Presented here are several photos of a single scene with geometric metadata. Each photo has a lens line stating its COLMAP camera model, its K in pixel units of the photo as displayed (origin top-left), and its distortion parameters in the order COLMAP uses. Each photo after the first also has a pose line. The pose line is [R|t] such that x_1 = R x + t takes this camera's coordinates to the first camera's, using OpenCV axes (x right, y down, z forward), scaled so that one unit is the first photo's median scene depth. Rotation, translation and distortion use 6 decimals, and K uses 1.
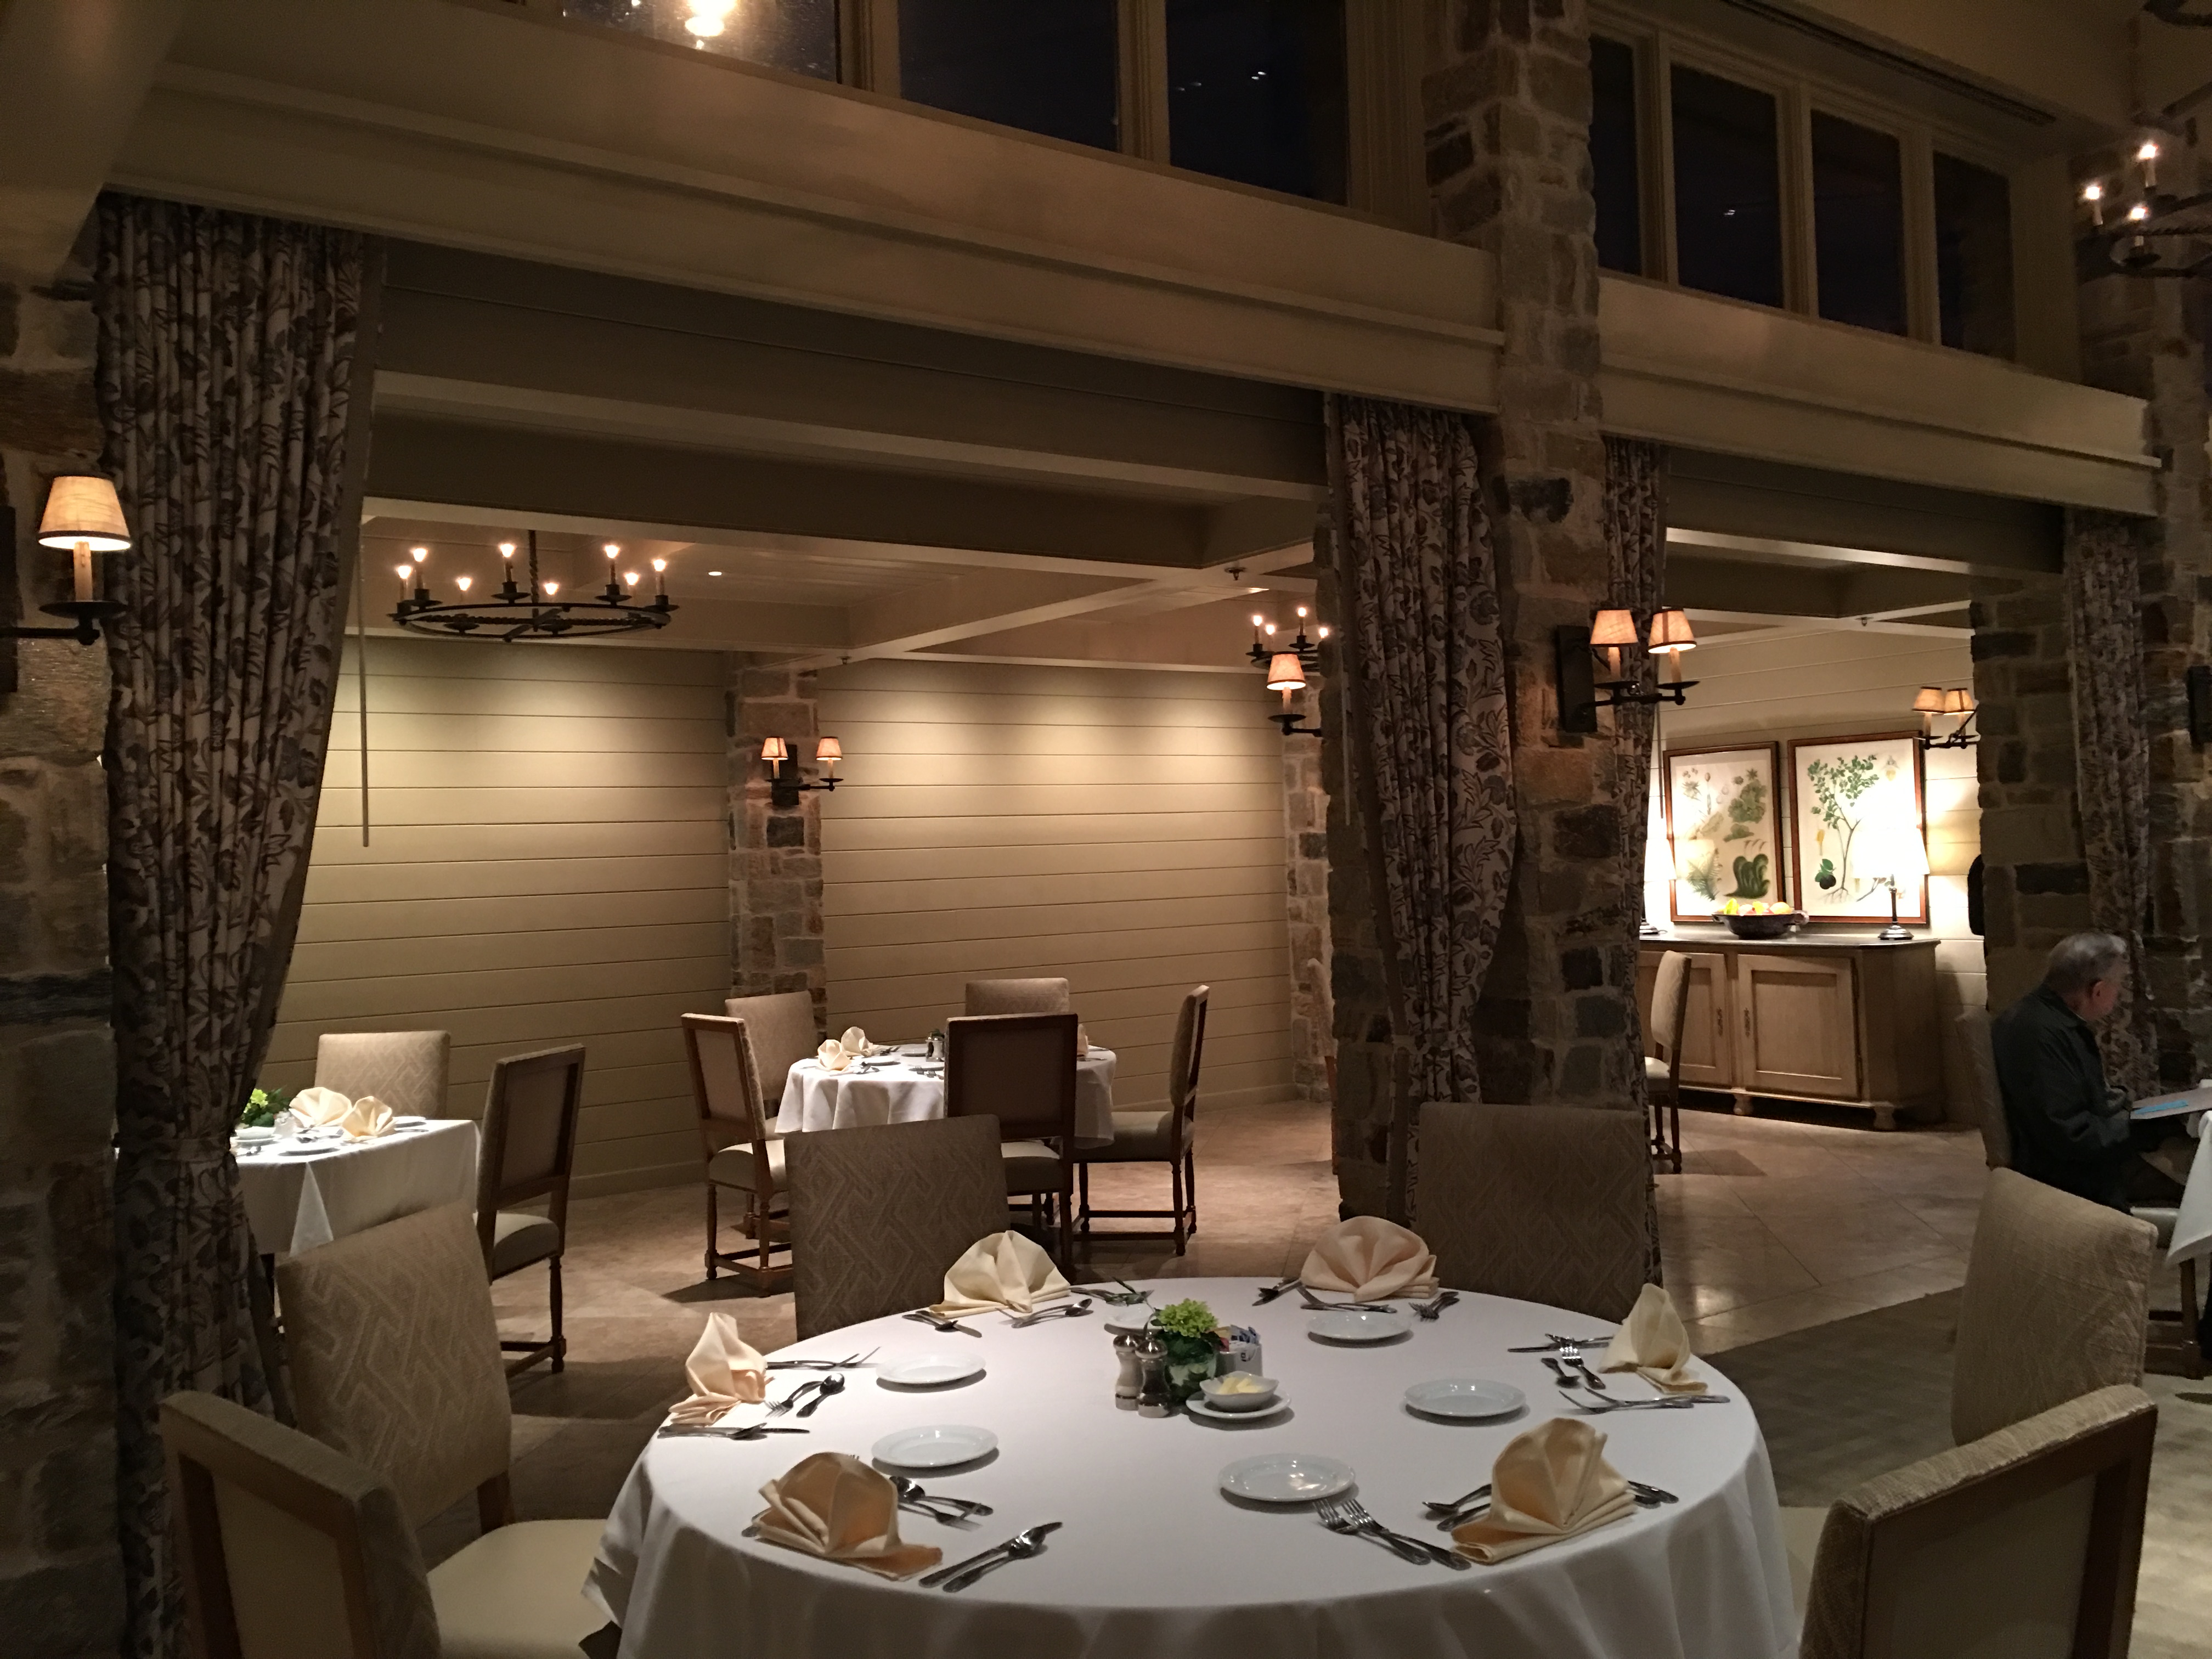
lens RADIAL K [[1883.2, 0, 1104.5], [0, 1883.2, 820.1], [0, 0, 1]] dist [0.059273, -0.000286]
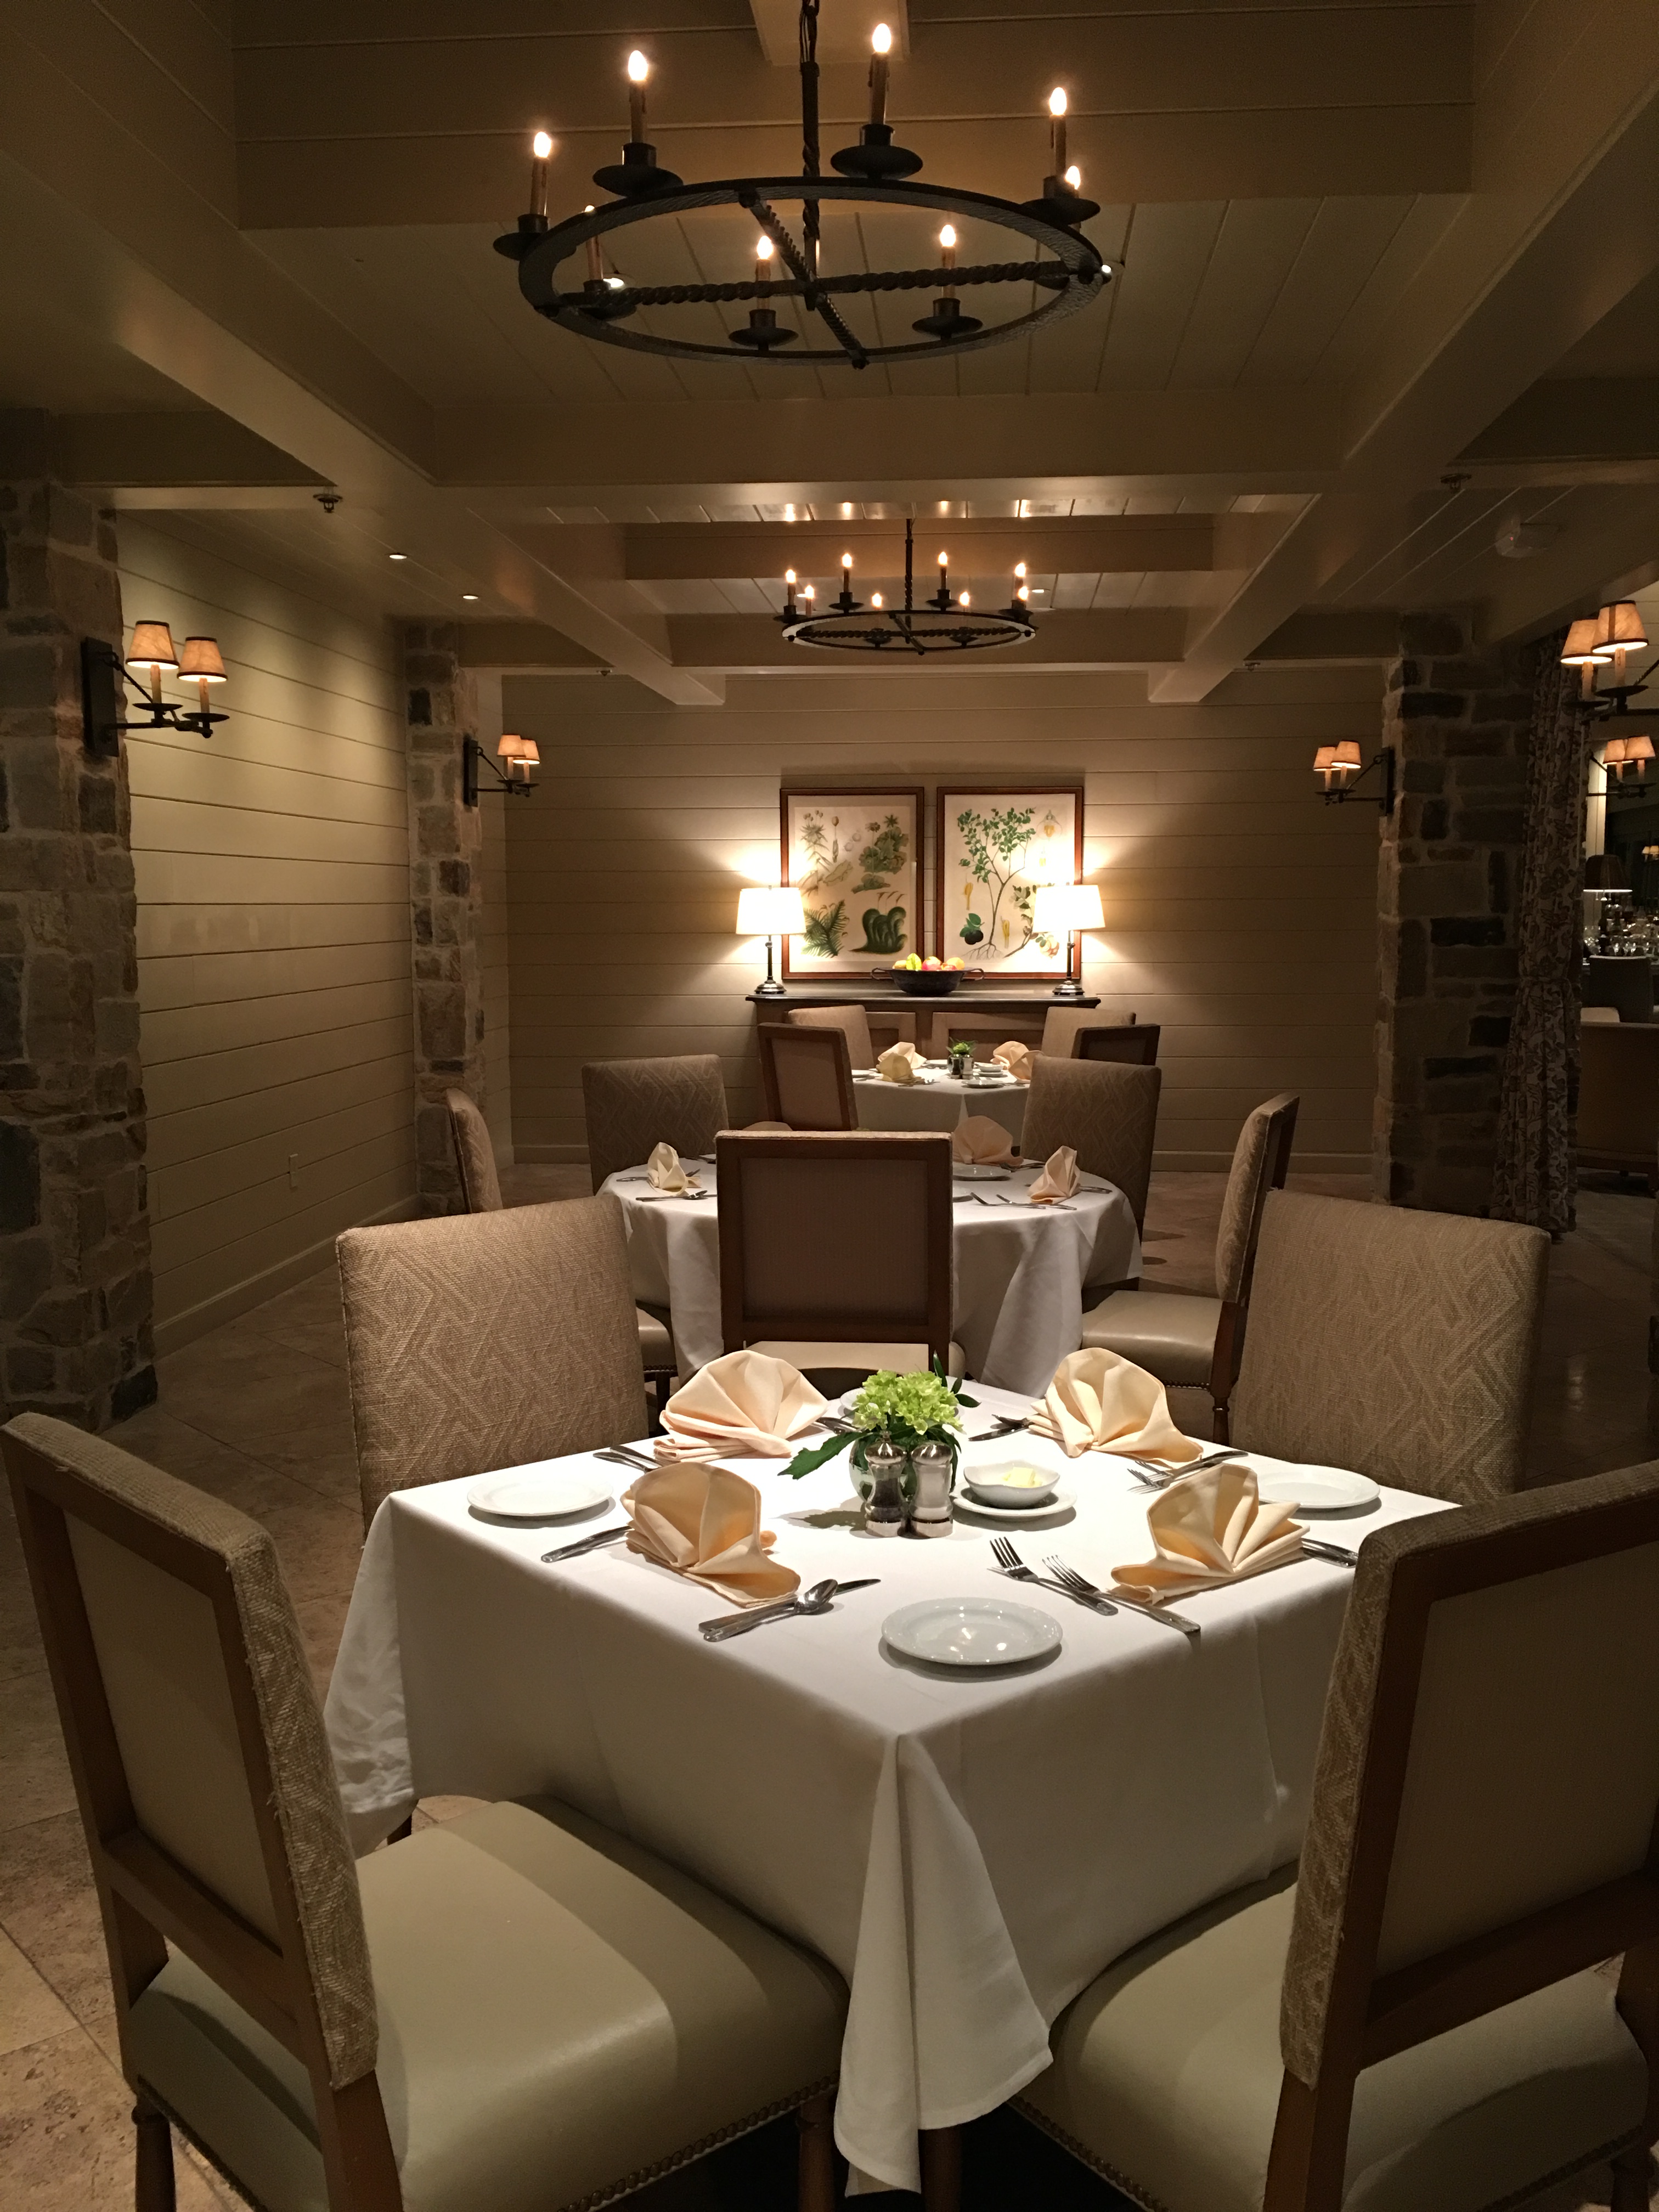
lens RADIAL K [[1883.2, 0, 832.7], [0, 1883.2, 1104.8], [0, 0, 1]] dist [0.059273, -0.000286]
pose [[0.646941, -0.048987, 0.760965, -0.404776], [-0.036323, 0.994822, 0.094922, 0.028776], [-0.761674, -0.089050, 0.641812, 0.425337]]
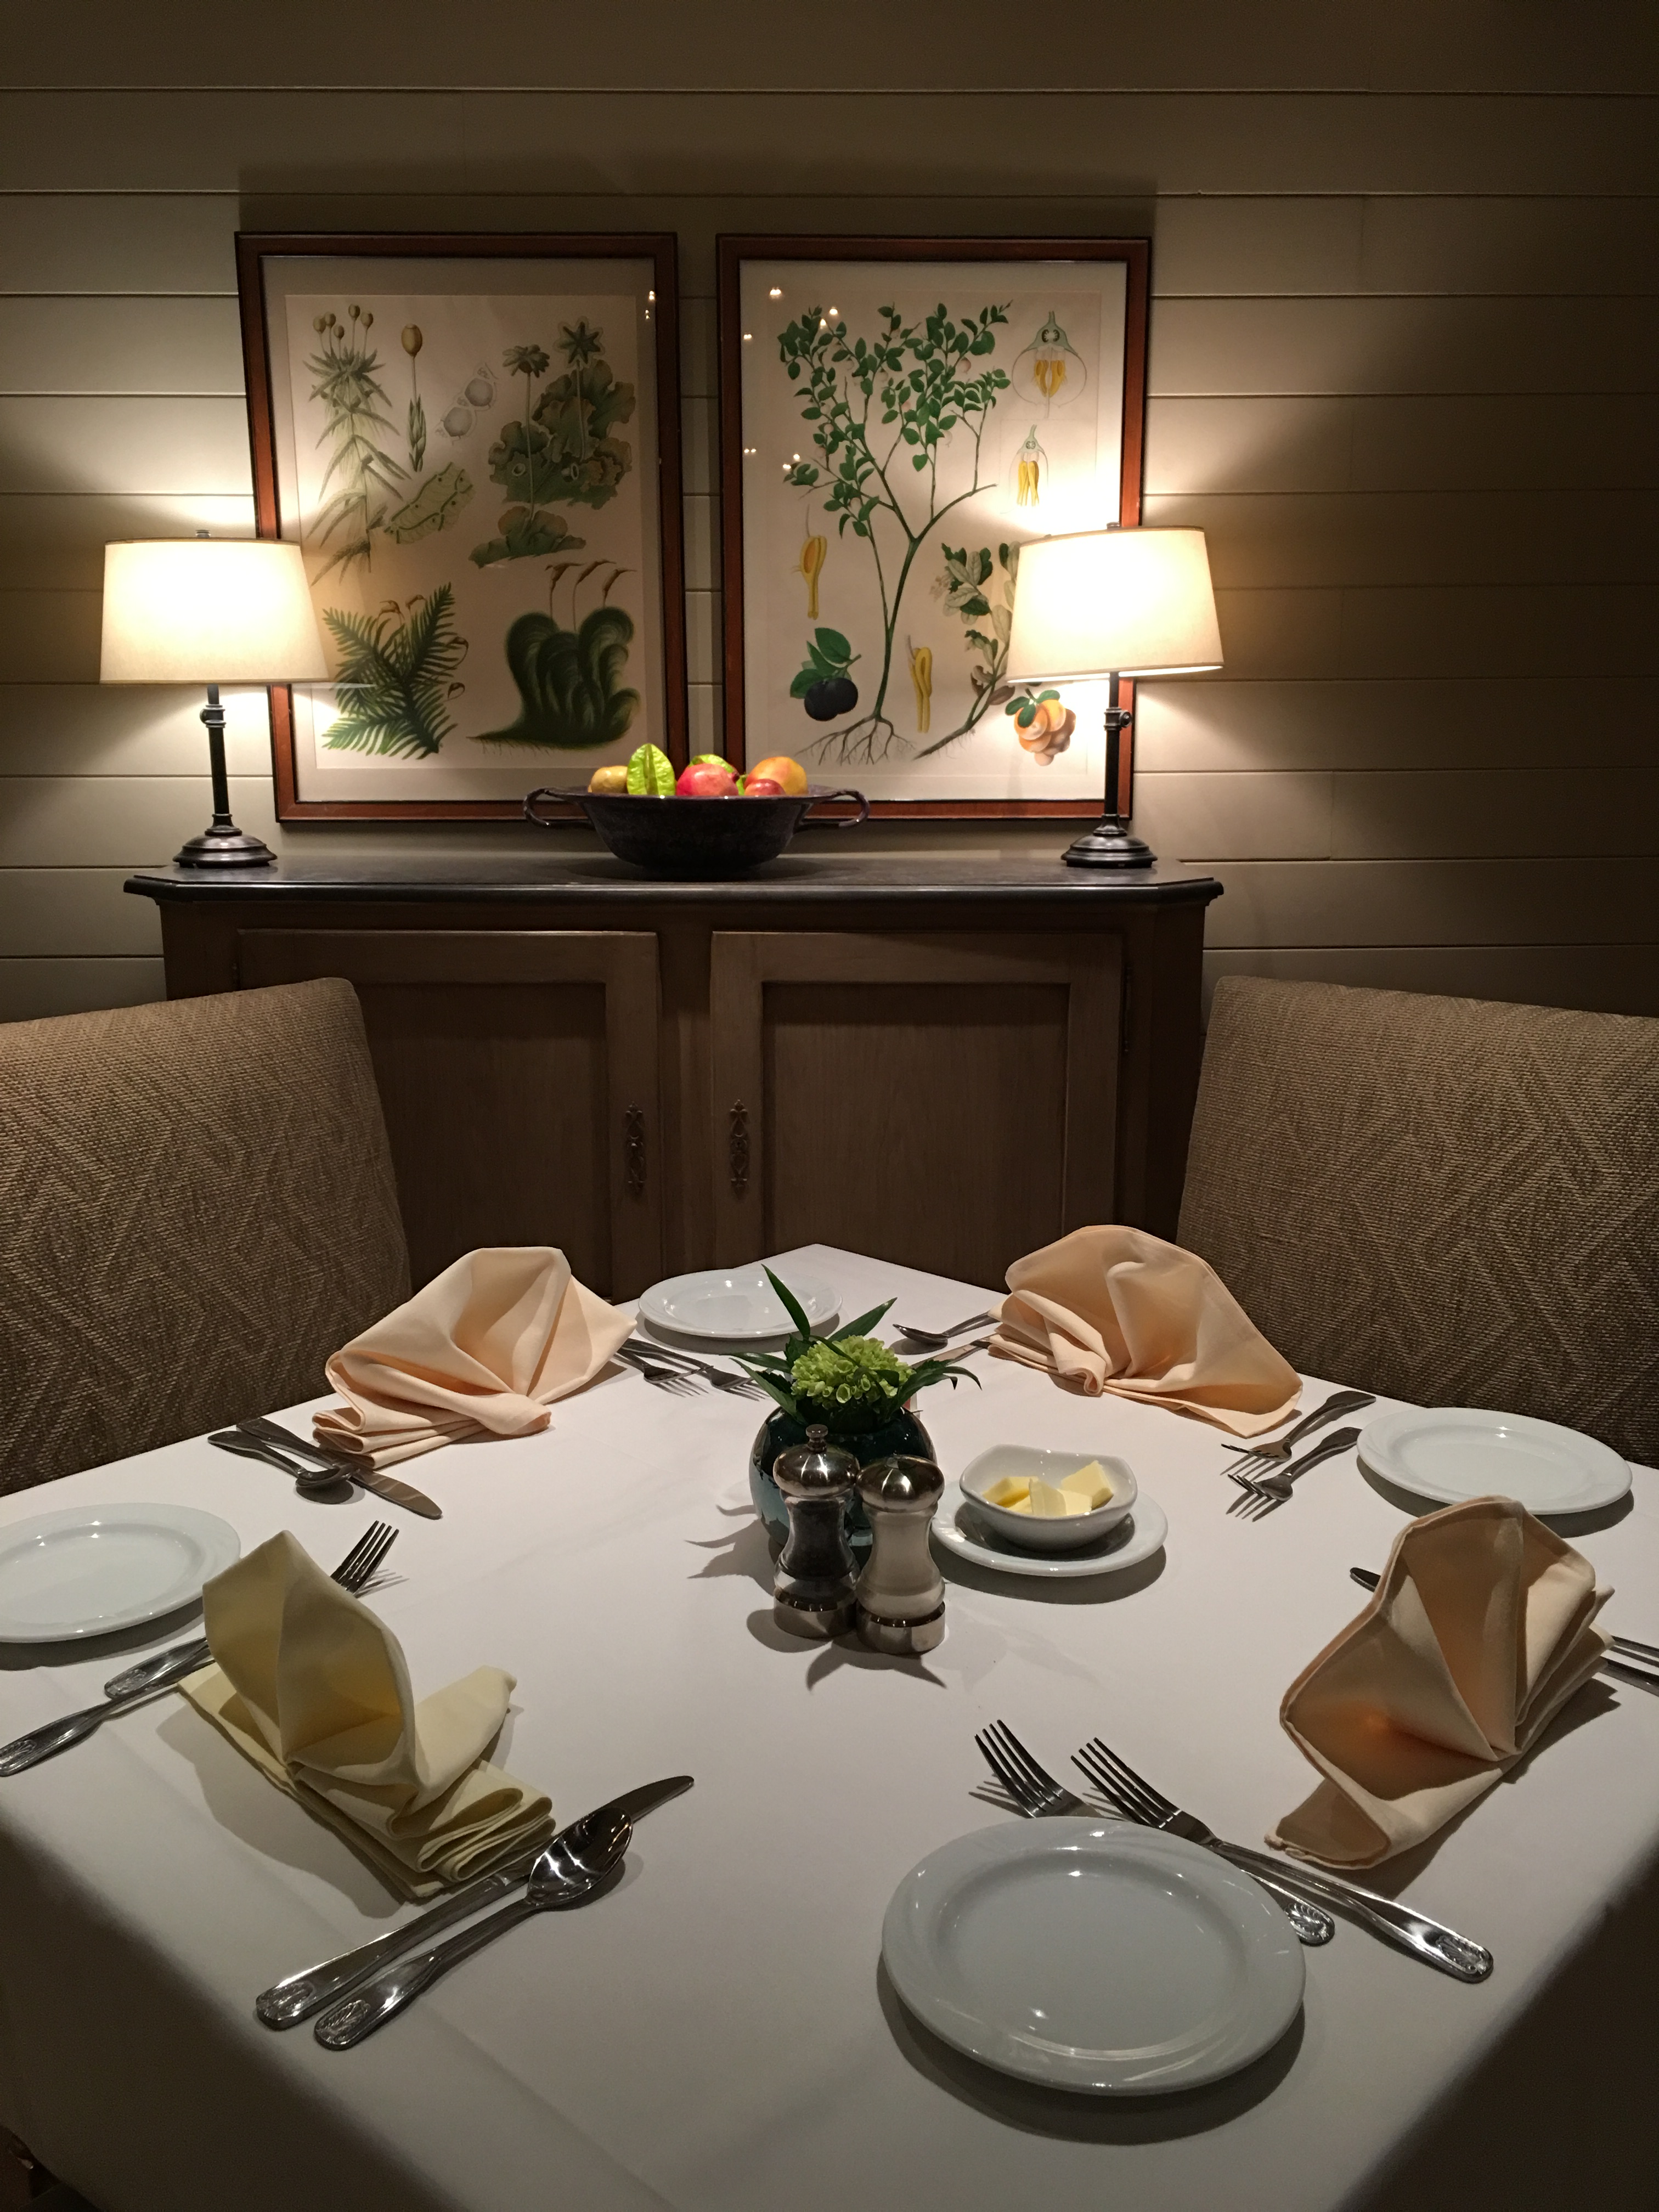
lens RADIAL K [[1883.2, 0, 822.3], [0, 1883.2, 1084.4], [0, 0, 1]] dist [0.059273, -0.000286]
pose [[0.569943, -0.127761, 0.811691, 0.097073], [-0.034764, 0.983204, 0.179167, 0.039771], [-0.820949, -0.130333, 0.555929, 0.801979]]
